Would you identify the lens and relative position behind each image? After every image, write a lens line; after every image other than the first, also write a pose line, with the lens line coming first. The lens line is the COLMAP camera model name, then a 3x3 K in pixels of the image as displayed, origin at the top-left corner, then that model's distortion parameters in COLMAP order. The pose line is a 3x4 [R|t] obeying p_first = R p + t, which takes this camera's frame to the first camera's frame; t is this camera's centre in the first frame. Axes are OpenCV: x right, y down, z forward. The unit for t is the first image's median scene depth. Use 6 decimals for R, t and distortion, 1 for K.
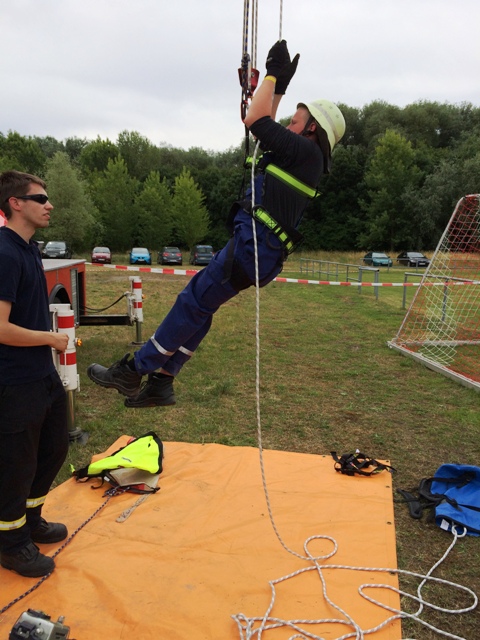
lens RADIAL K [[551.5, 0, 240.0], [0, 551.5, 321.0], [0, 0, 1]] dist [0.071183, -0.079230]
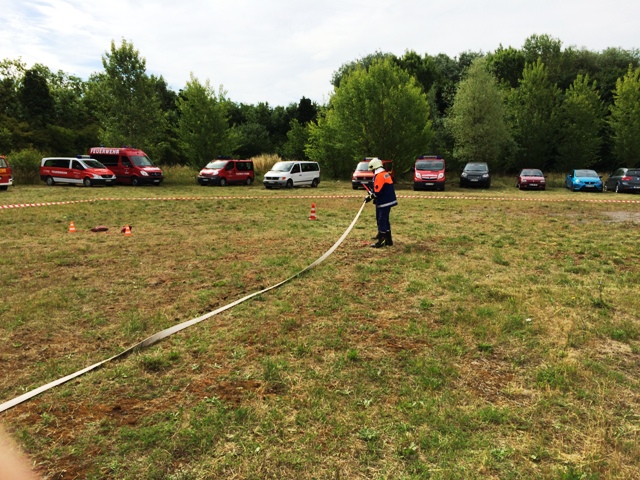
lens RADIAL K [[551.5, 0, 319.9], [0, 551.5, 240.0], [0, 0, 1]] dist [0.071183, -0.079230]
pose [[0.880530, 0.060313, -0.470137, -0.093807], [-0.062220, 0.997996, 0.011498, -0.015142], [0.469889, 0.019127, 0.882518, 0.106200]]
